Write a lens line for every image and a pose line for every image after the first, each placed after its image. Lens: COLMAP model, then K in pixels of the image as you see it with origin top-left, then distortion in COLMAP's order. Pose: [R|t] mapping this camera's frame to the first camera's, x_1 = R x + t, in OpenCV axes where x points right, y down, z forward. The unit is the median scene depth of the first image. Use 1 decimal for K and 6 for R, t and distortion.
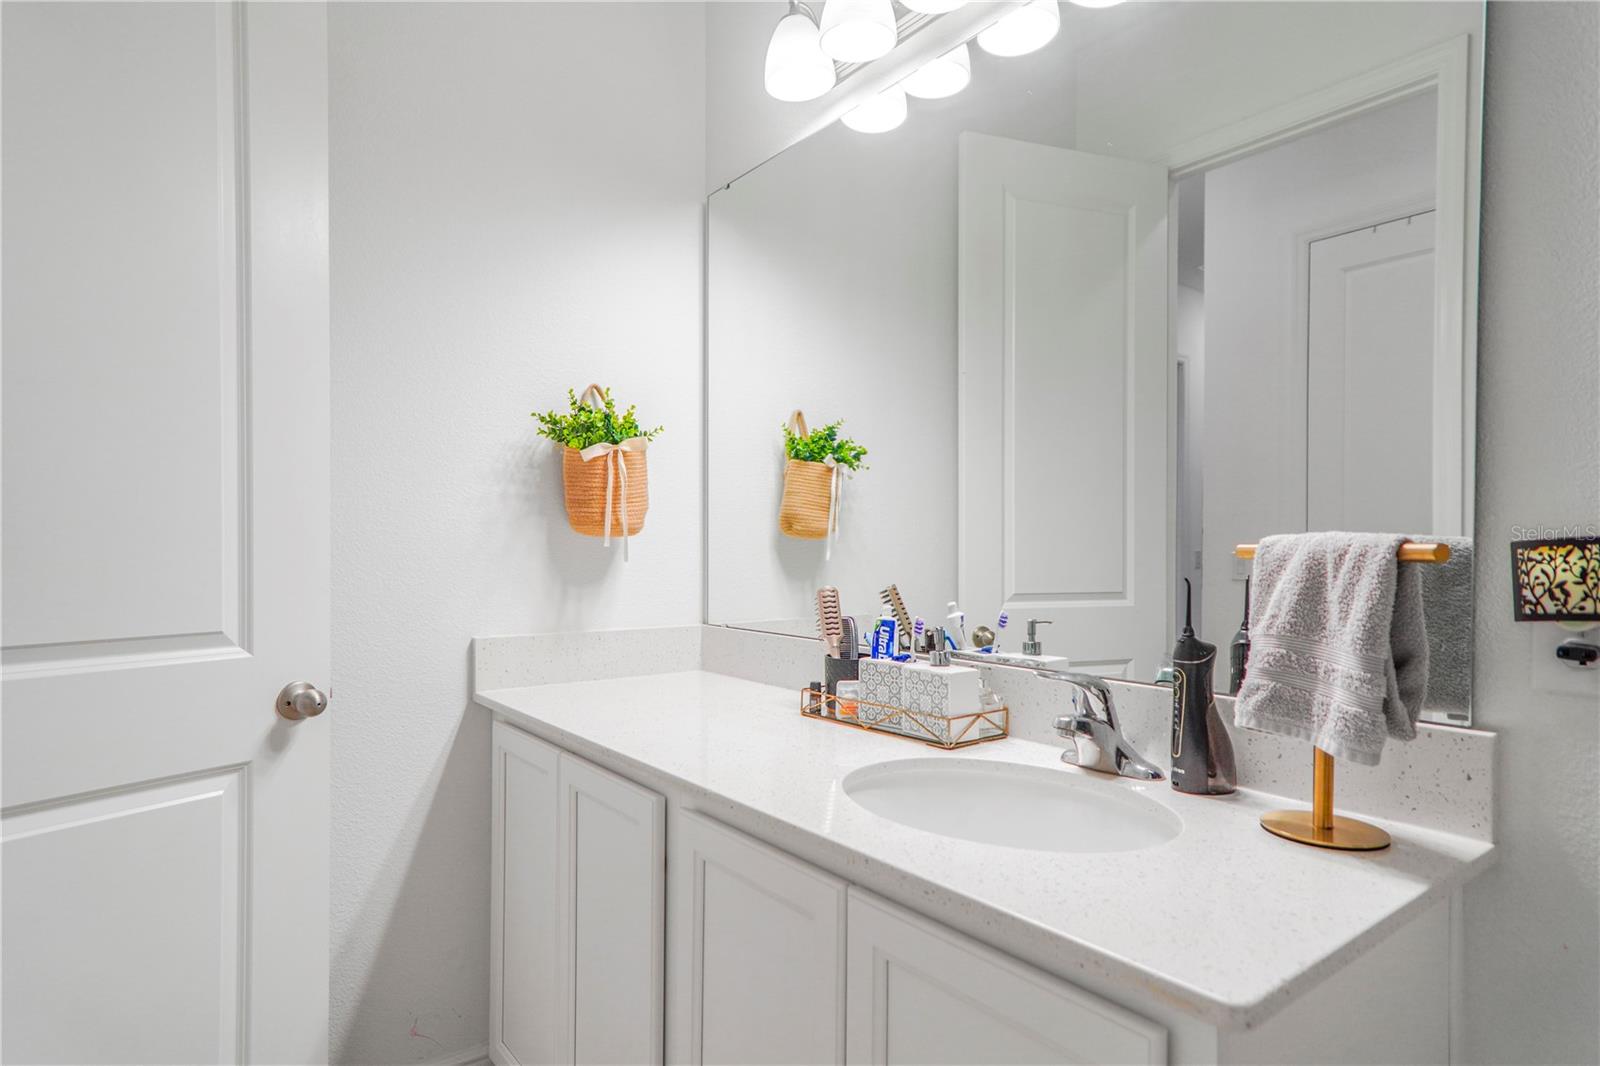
lens RADIAL K [[866.5, 0, 795.3], [0, 866.5, 543.2], [0, 0, 1]] dist [-0.005202, 0.007498]
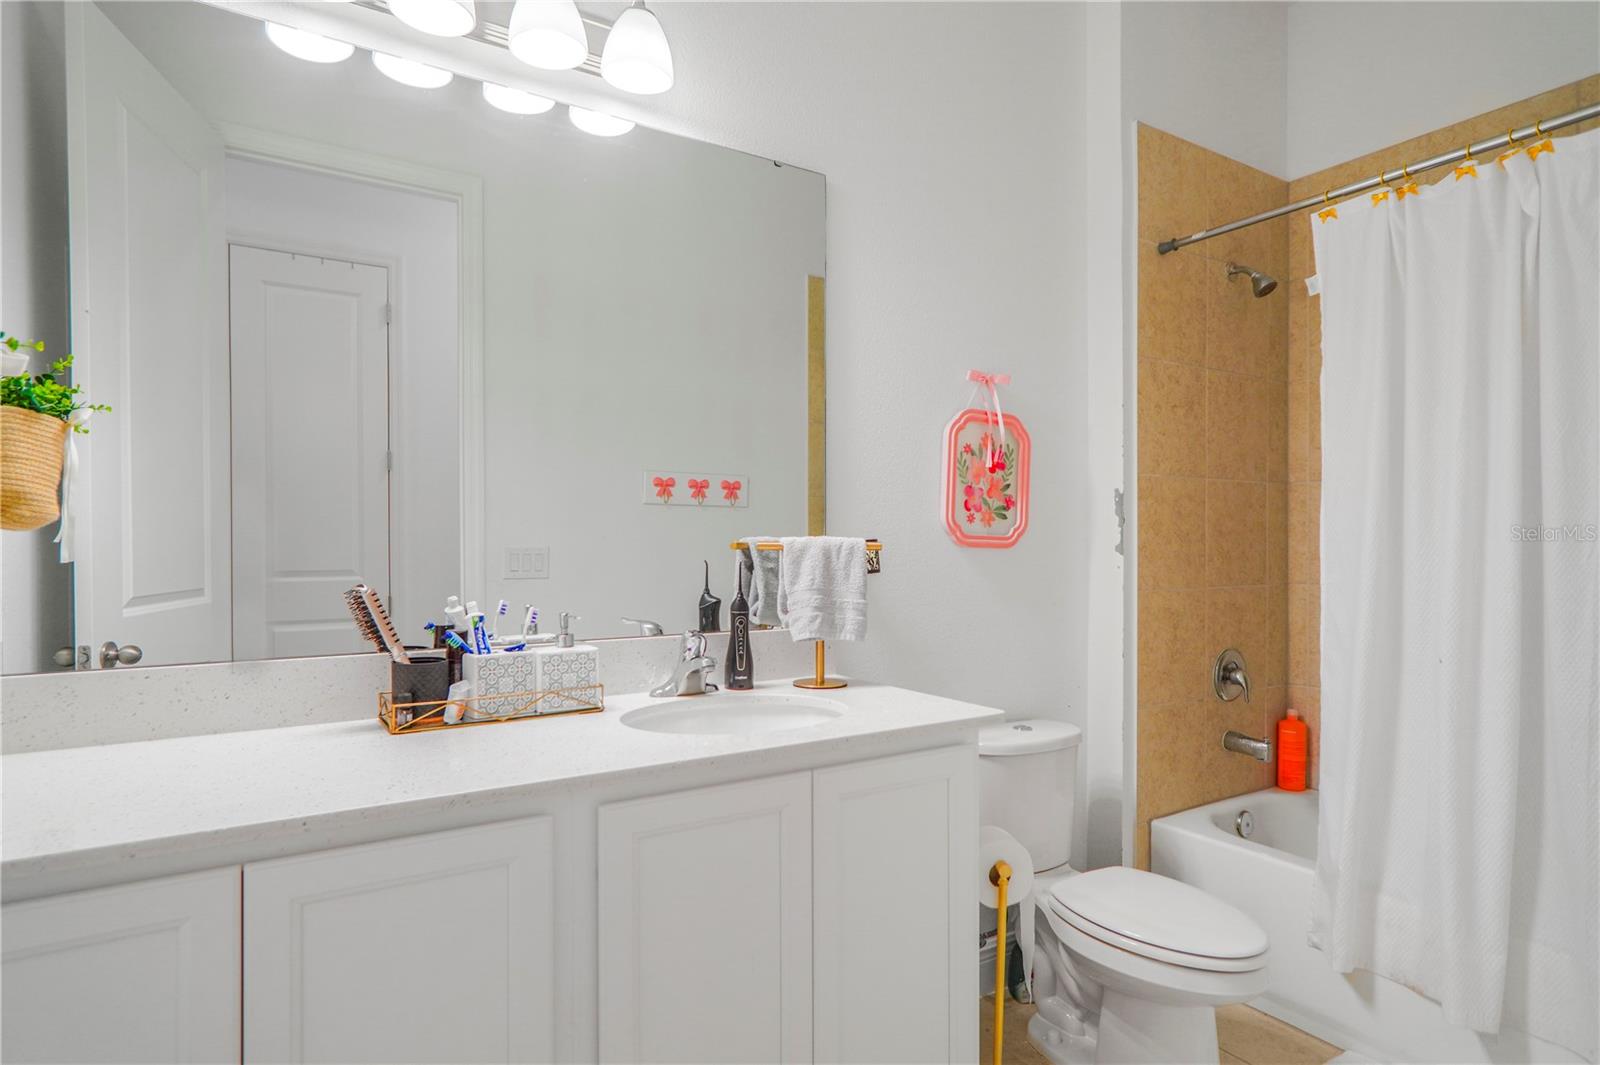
lens RADIAL K [[866.5, 0, 795.9], [0, 866.5, 539.4], [0, 0, 1]] dist [-0.005202, 0.007498]
pose [[0.077391, -0.001364, 0.997000, -0.984600], [-0.009617, 0.999952, 0.002115, -0.007052], [-0.996954, -0.009752, 0.077375, 0.623672]]
